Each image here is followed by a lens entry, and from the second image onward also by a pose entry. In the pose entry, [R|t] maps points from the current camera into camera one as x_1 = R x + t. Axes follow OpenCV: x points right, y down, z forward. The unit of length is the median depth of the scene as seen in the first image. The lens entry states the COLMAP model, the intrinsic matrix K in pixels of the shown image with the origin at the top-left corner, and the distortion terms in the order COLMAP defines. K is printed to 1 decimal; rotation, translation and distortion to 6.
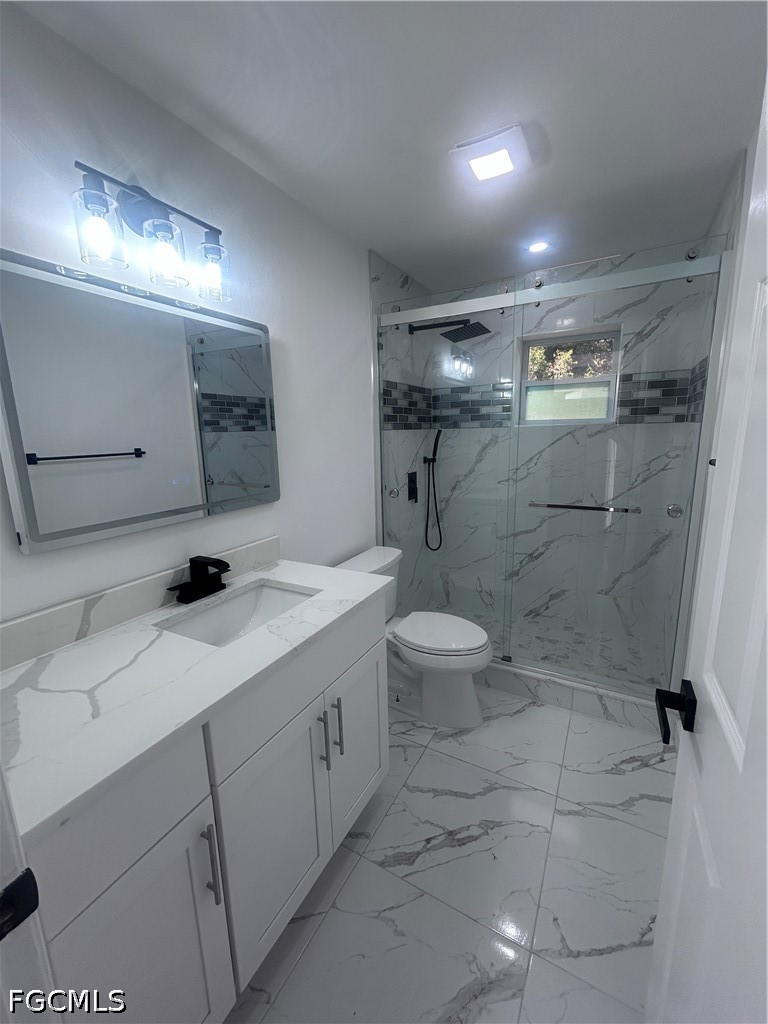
lens RADIAL K [[413.6, 0, 384.7], [0, 413.6, 512.1], [0, 0, 1]] dist [-0.002968, 0.000870]
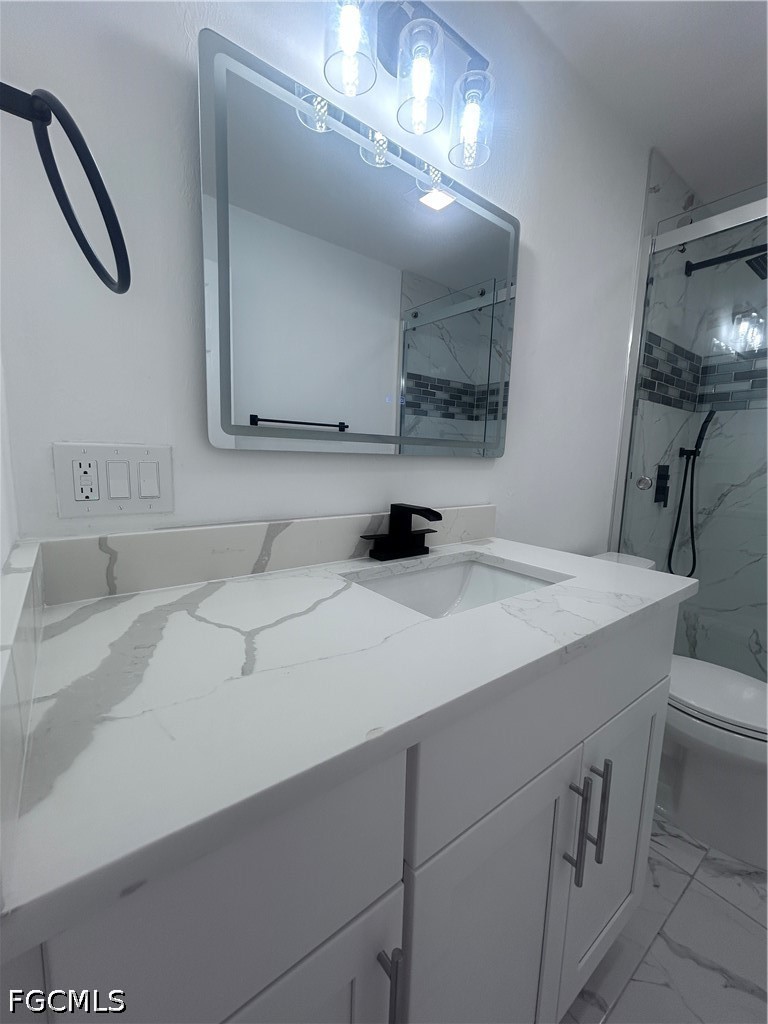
lens RADIAL K [[413.6, 0, 384.3], [0, 413.6, 510.8], [0, 0, 1]] dist [-0.002968, 0.000870]
pose [[0.911008, 0.104453, -0.398941, -0.148158], [-0.127899, 0.991254, -0.032530, 0.124798], [0.392054, 0.080659, 0.916399, 0.248277]]
